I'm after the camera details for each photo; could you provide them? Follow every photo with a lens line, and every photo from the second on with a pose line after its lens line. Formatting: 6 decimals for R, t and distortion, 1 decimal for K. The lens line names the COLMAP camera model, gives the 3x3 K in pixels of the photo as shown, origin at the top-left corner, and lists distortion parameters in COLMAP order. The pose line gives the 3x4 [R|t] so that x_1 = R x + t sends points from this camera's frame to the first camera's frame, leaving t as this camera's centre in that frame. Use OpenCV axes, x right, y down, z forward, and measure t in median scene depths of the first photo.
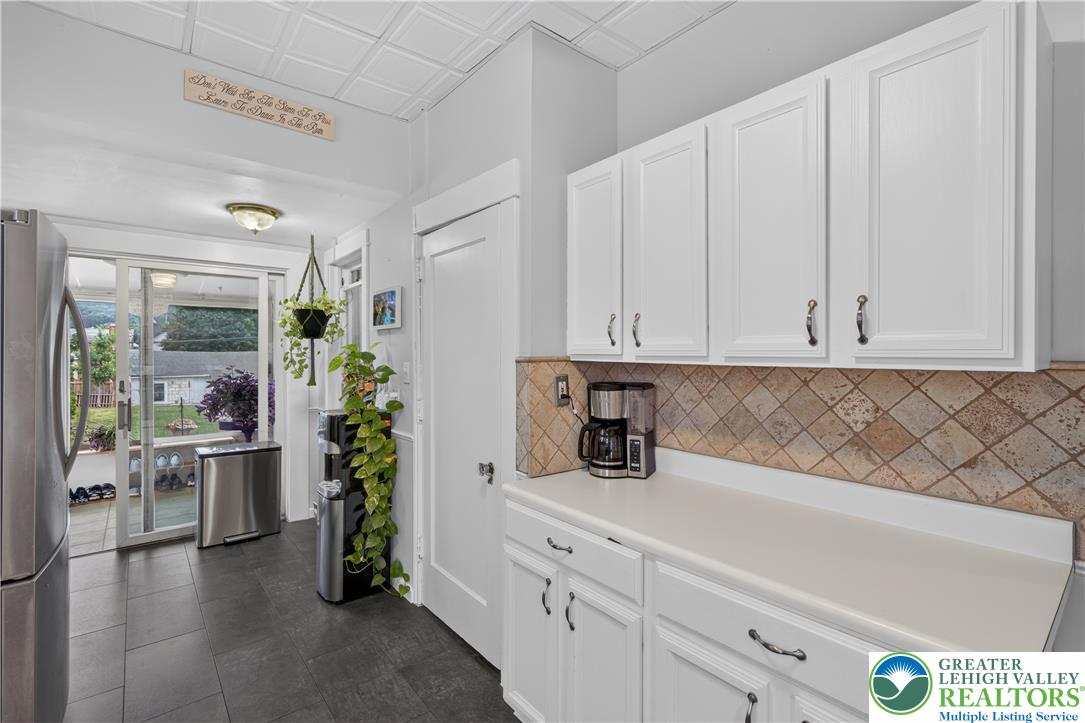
lens RADIAL K [[485.7, 0, 538.6], [0, 485.7, 356.6], [0, 0, 1]] dist [0.000879, 0.000027]
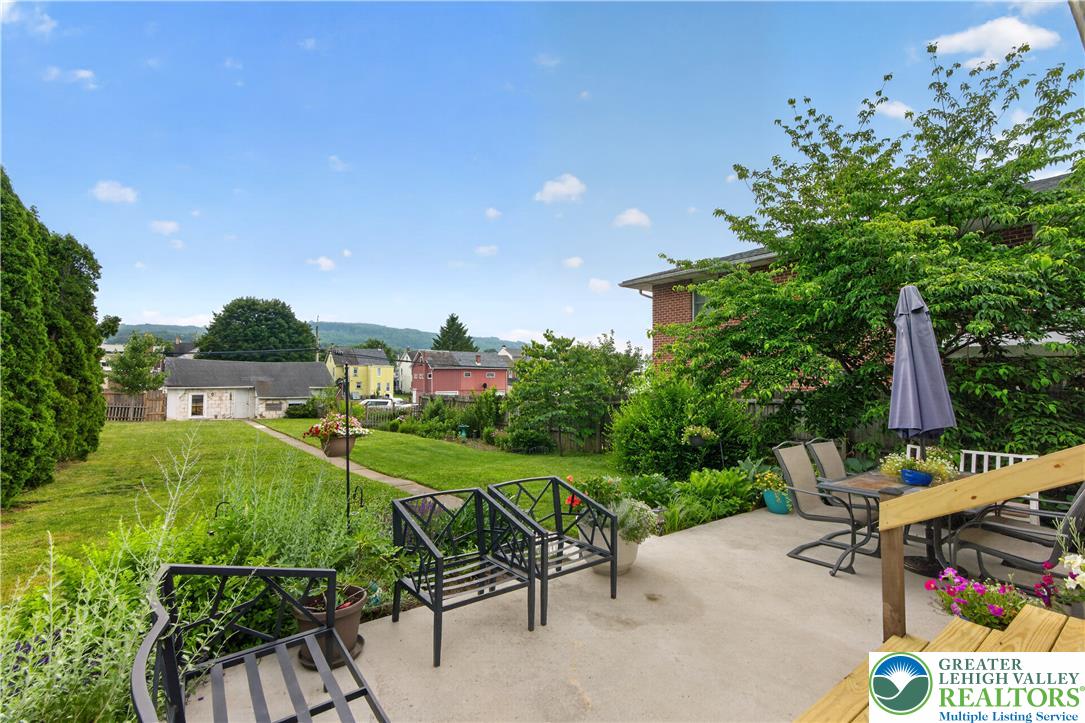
lens RADIAL K [[481.0, 0, 542.5], [0, 481.0, 361.5], [0, 0, 1]] dist [-0.000283, 0.000016]
pose [[0.999689, 0.011392, -0.022175, -0.131704], [-0.012229, 0.999203, -0.037991, 0.019280], [0.021725, 0.038251, 0.999032, 0.133592]]
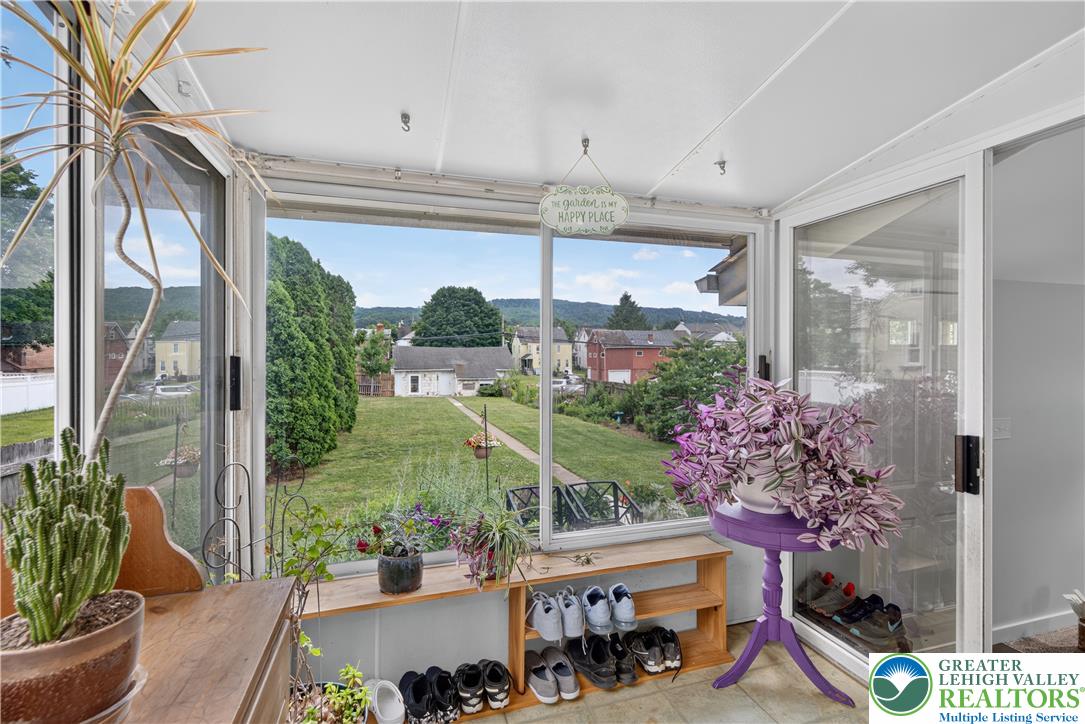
lens RADIAL K [[485.7, 0, 538.6], [0, 485.7, 357.1], [0, 0, 1]] dist [0.000879, 0.000027]
pose [[0.923349, 0.008156, -0.383876, -0.097670], [-0.005151, 0.999948, 0.008856, 0.001308], [0.383928, -0.006200, 0.923342, 0.090309]]
